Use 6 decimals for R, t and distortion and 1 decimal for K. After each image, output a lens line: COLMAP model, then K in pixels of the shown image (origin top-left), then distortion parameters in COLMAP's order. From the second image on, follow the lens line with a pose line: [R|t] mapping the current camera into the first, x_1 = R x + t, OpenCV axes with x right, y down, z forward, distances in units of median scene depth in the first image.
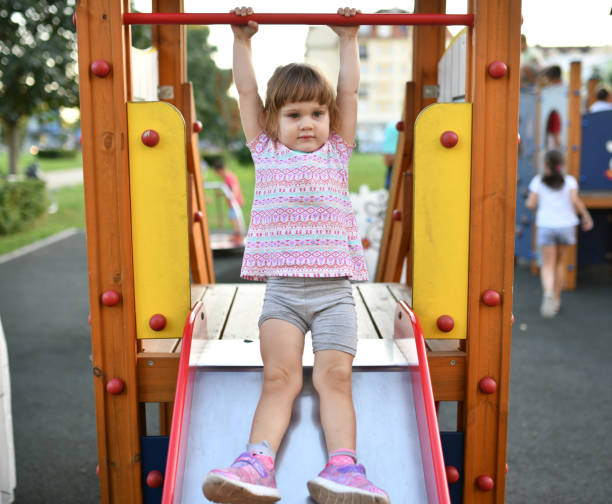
lens RADIAL K [[762.5, 0, 306.0], [0, 762.5, 252.0], [0, 0, 1]] dist [-0.029823, -0.029485]
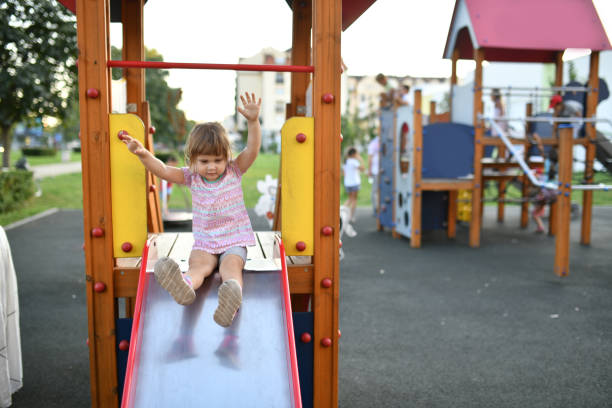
lens RADIAL K [[578.5, 0, 306.0], [0, 578.5, 204.0], [0, 0, 1]] dist [-0.036102, 0.008645]
pose [[0.992948, -0.001397, 0.118543, 0.029824], [0.006347, 0.999123, -0.041396, 0.038079], [-0.118381, 0.041856, 0.992086, -0.202257]]
